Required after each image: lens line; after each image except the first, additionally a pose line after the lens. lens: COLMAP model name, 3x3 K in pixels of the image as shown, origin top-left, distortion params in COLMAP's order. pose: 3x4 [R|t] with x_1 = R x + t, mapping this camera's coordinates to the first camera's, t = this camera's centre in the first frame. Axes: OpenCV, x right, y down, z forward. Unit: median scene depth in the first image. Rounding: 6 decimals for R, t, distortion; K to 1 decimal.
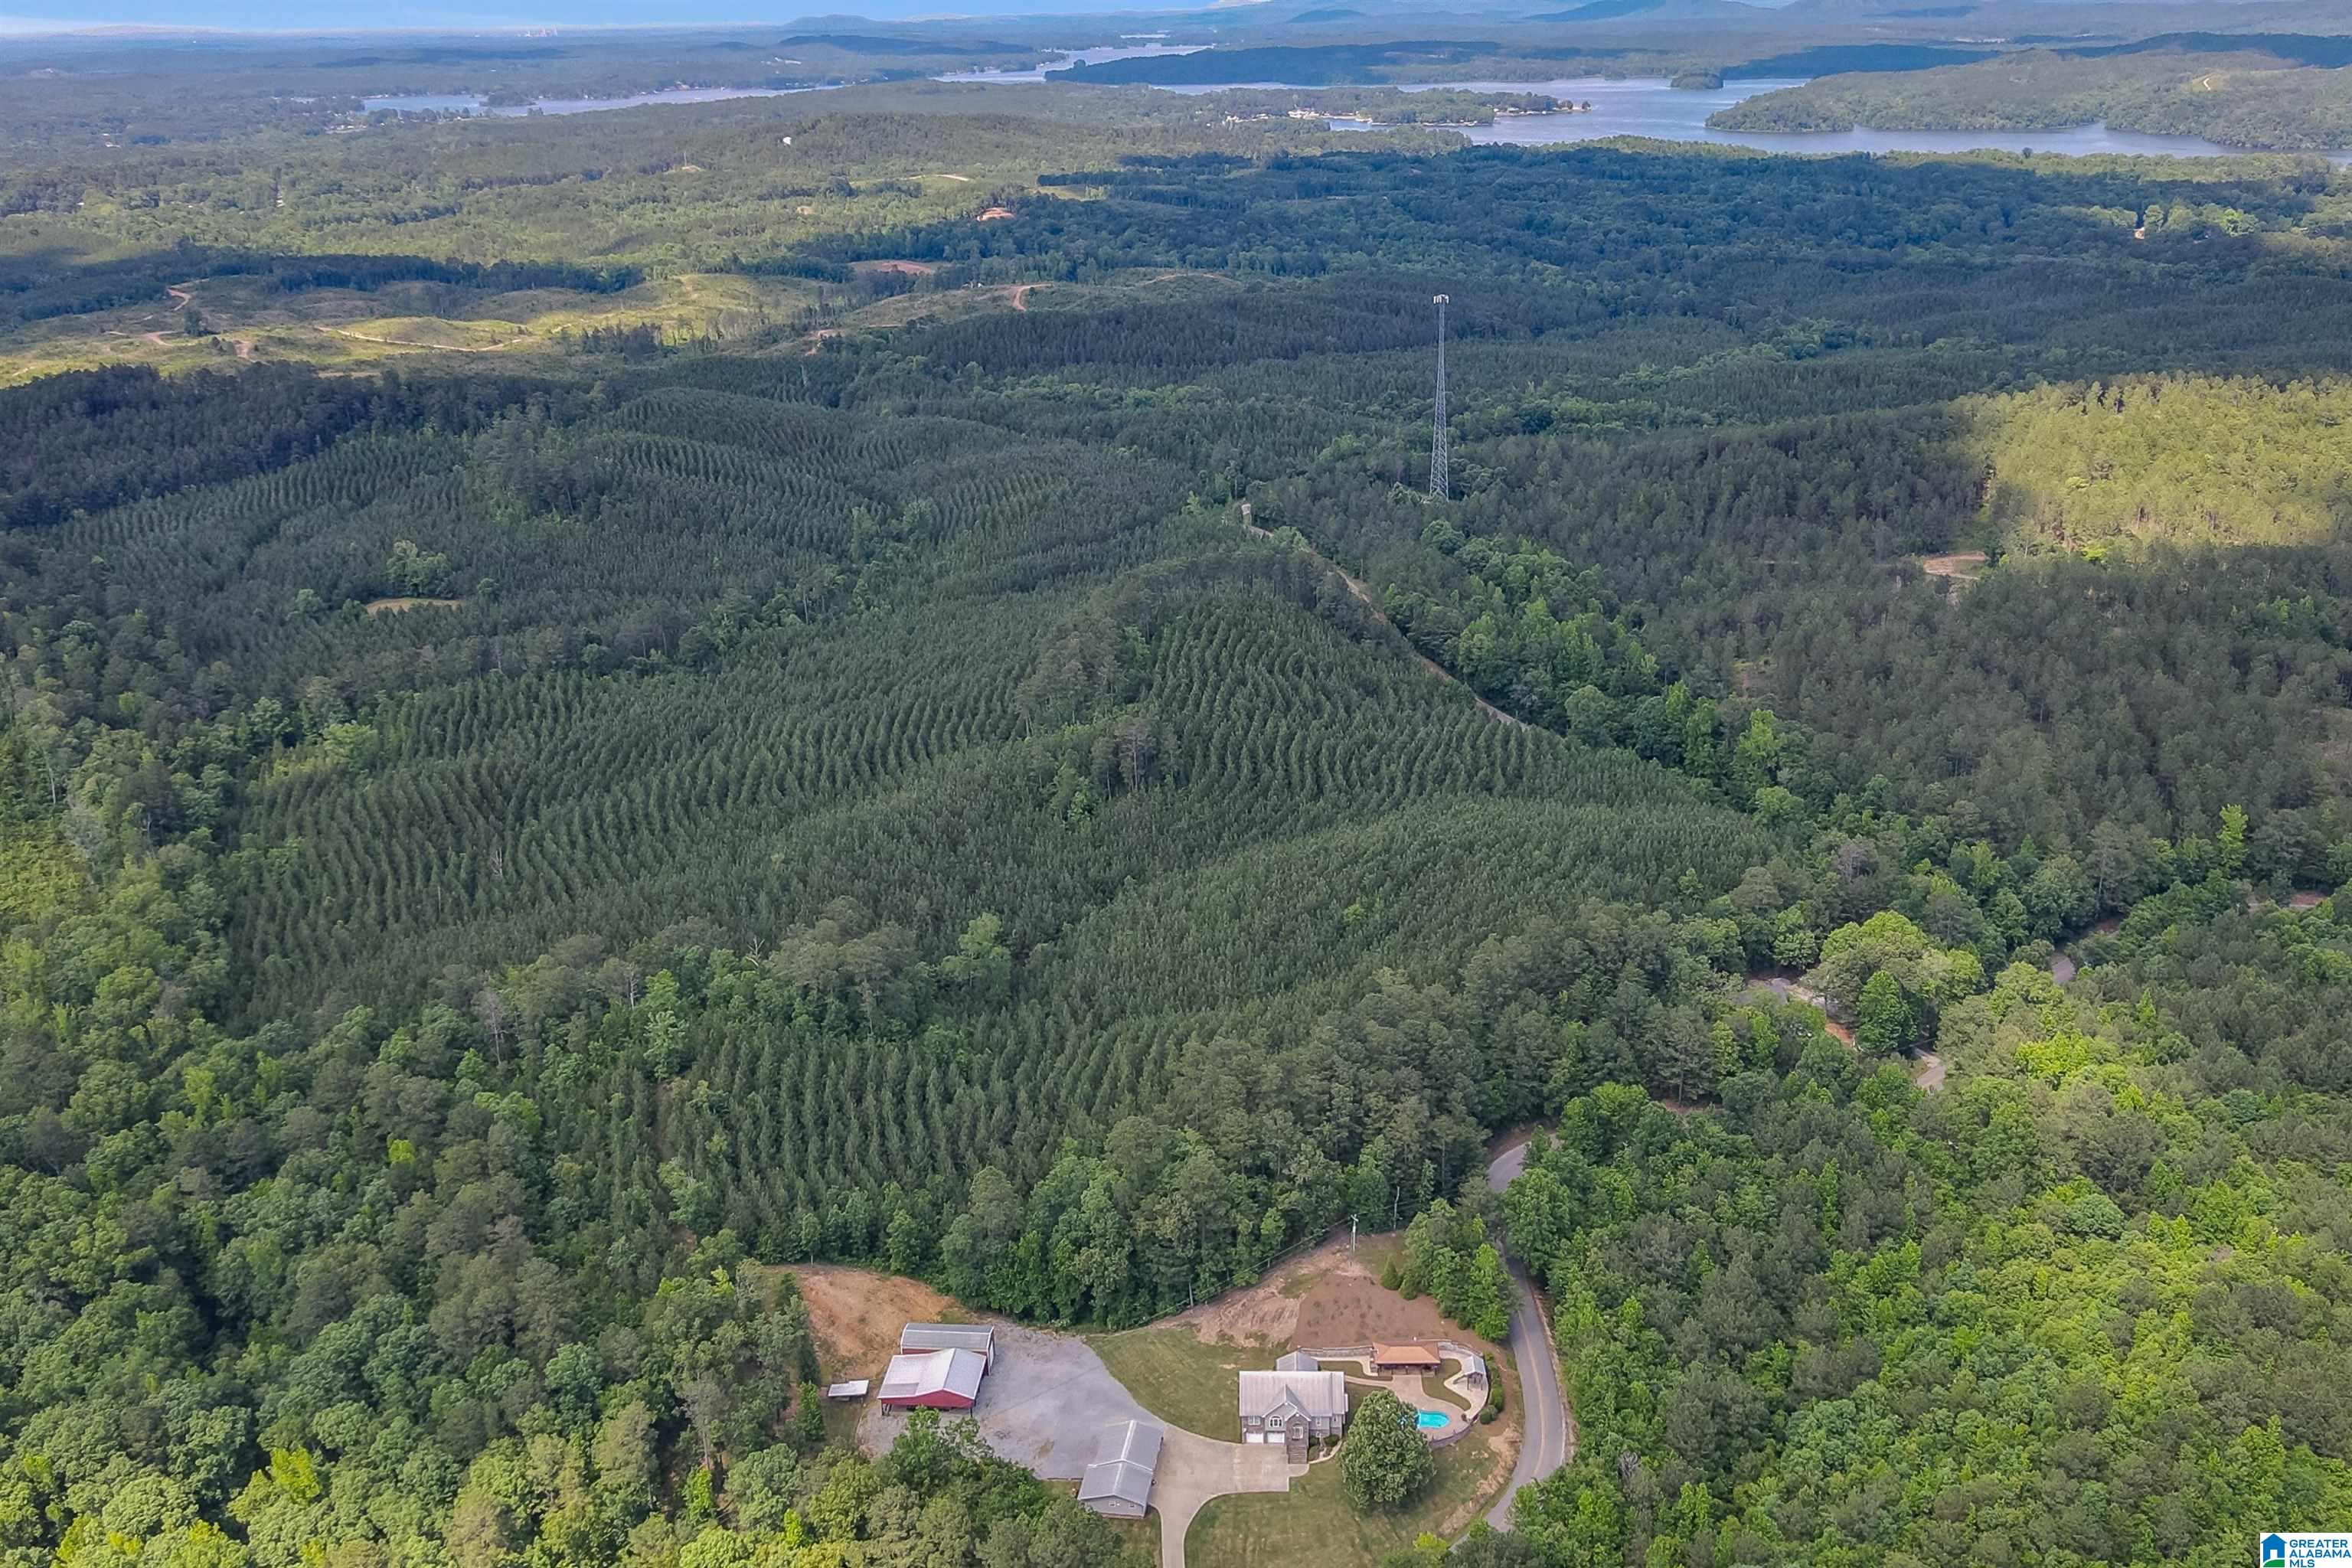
lens RADIAL K [[2117.1, 0, 1186.6], [0, 2117.1, 786.9], [0, 0, 1]] dist [0.007119, 0.032696]
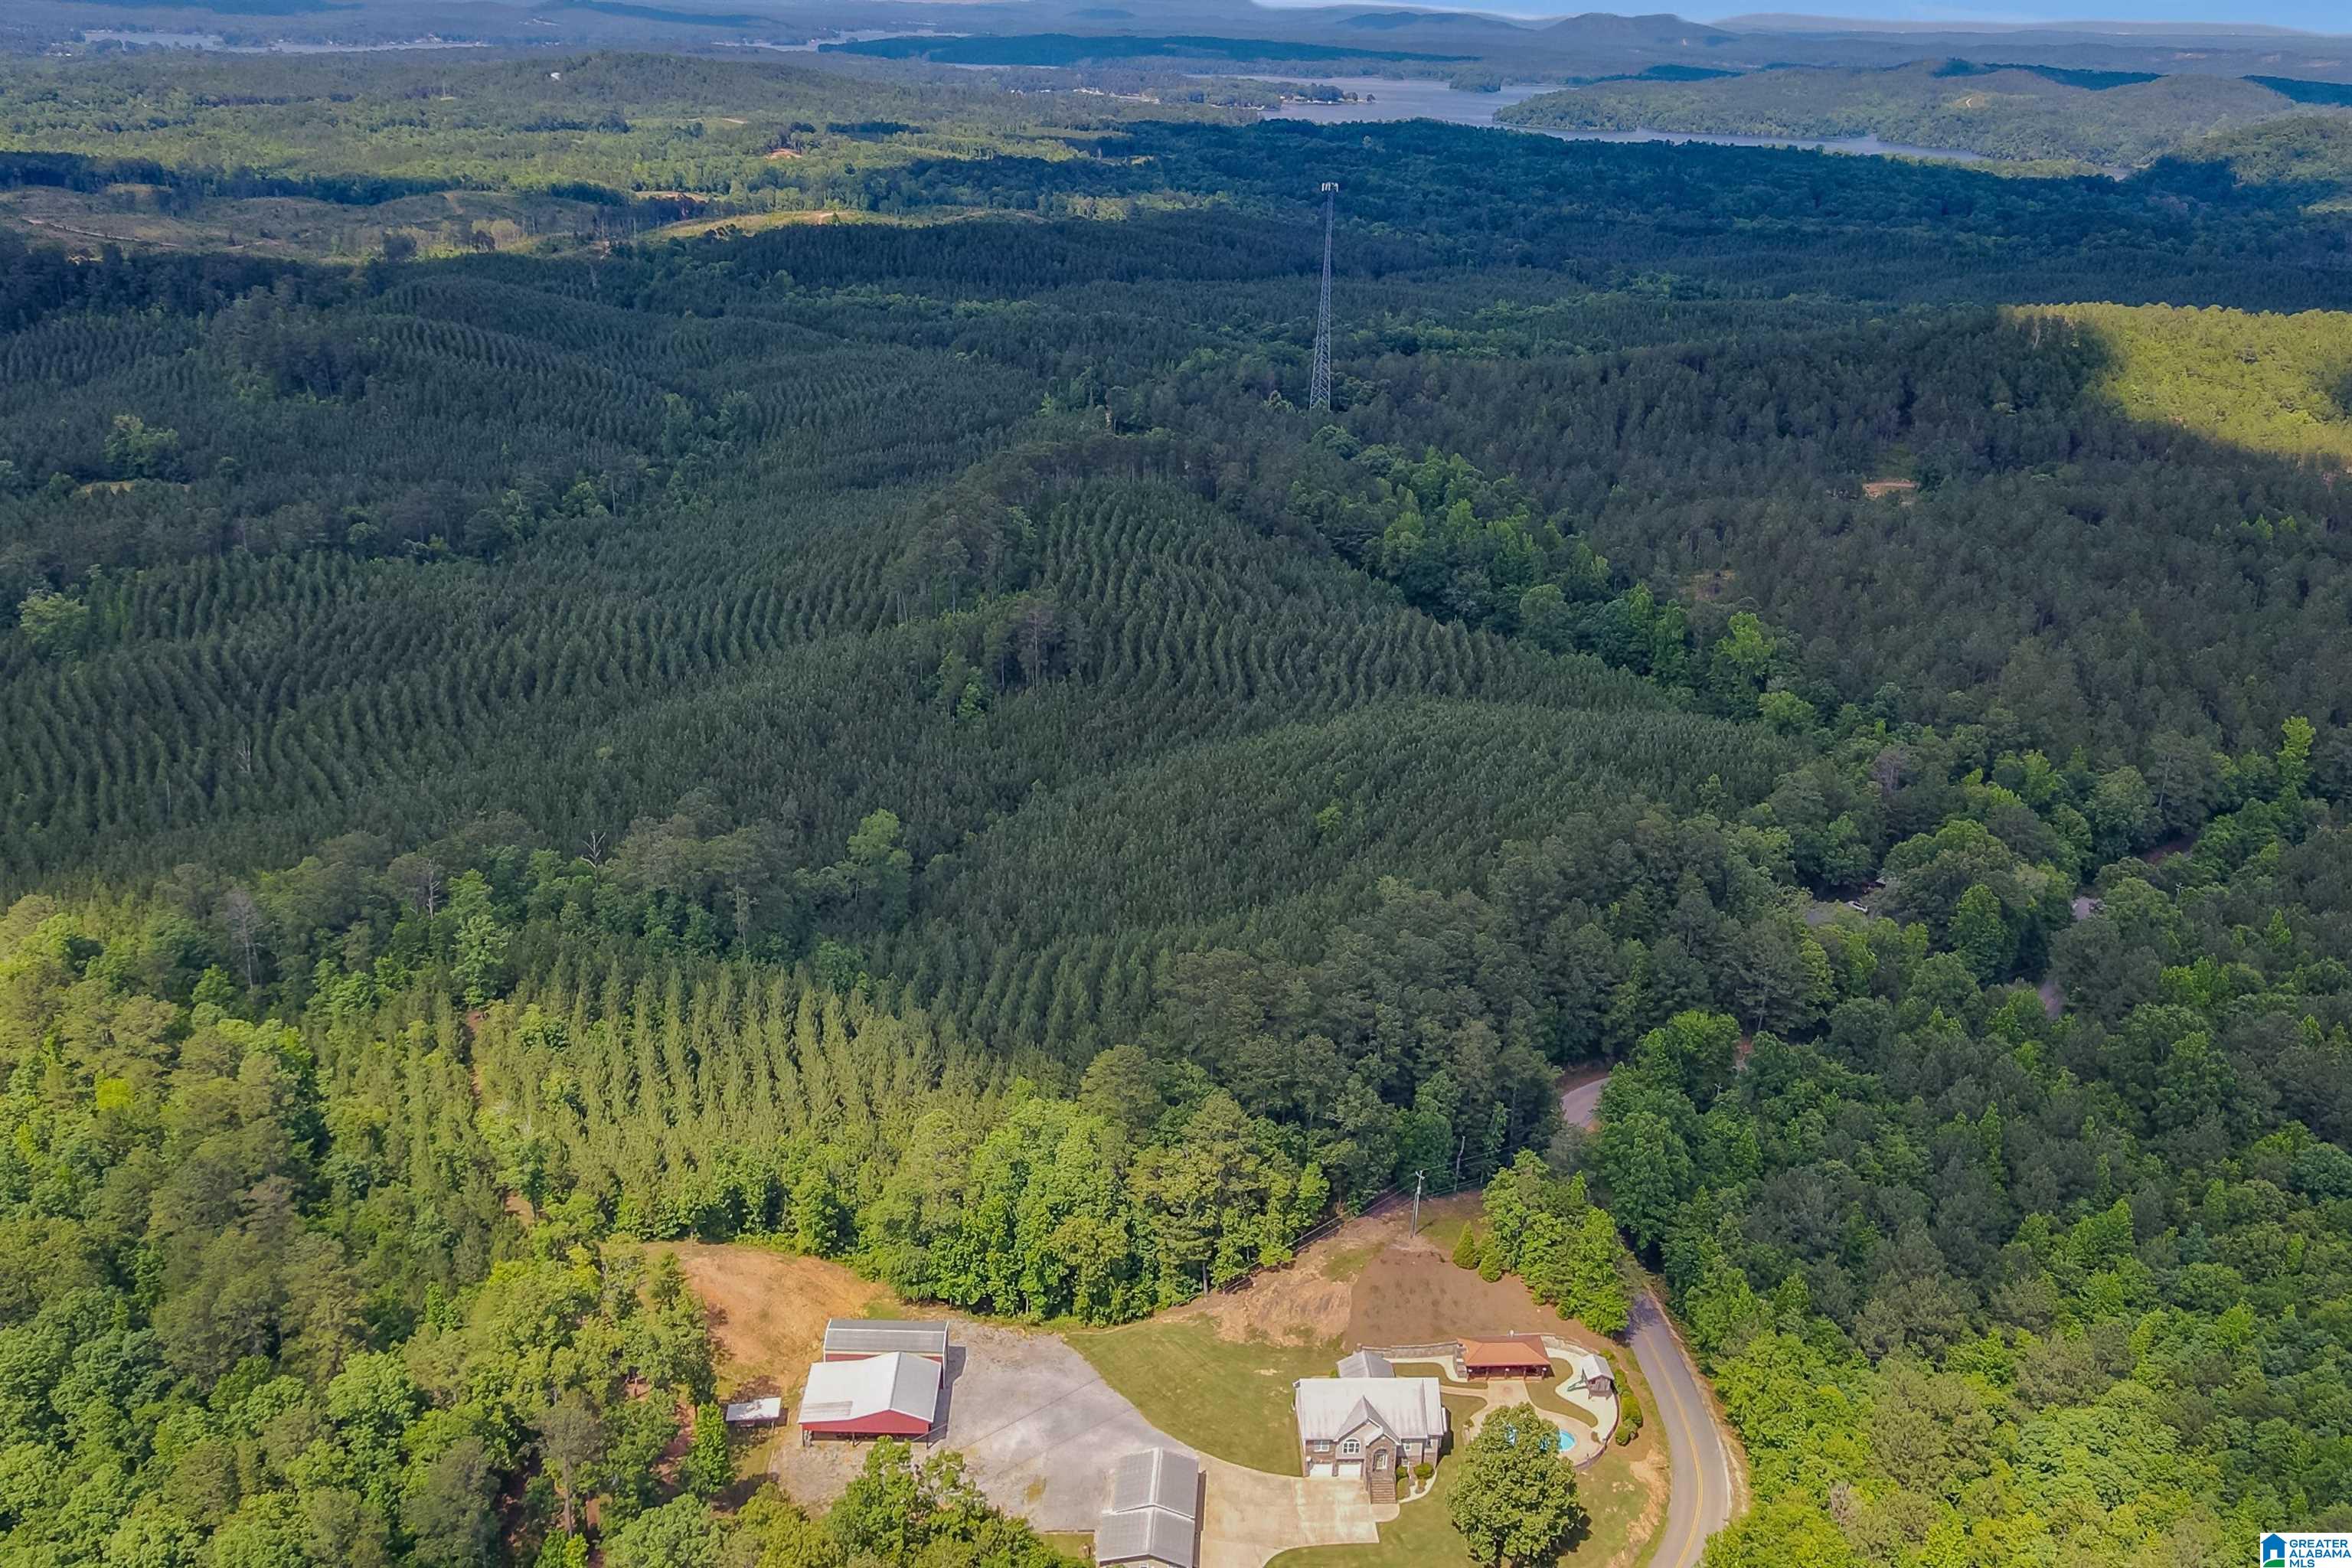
lens RADIAL K [[2117.1, 0, 1163.1], [0, 2117.1, 792.4], [0, 0, 1]] dist [0.007119, 0.032696]
pose [[0.994638, 0.014620, 0.102376, -0.062158], [-0.014957, 0.999885, 0.002525, 0.043284], [-0.102327, -0.004043, 0.994743, 0.167040]]
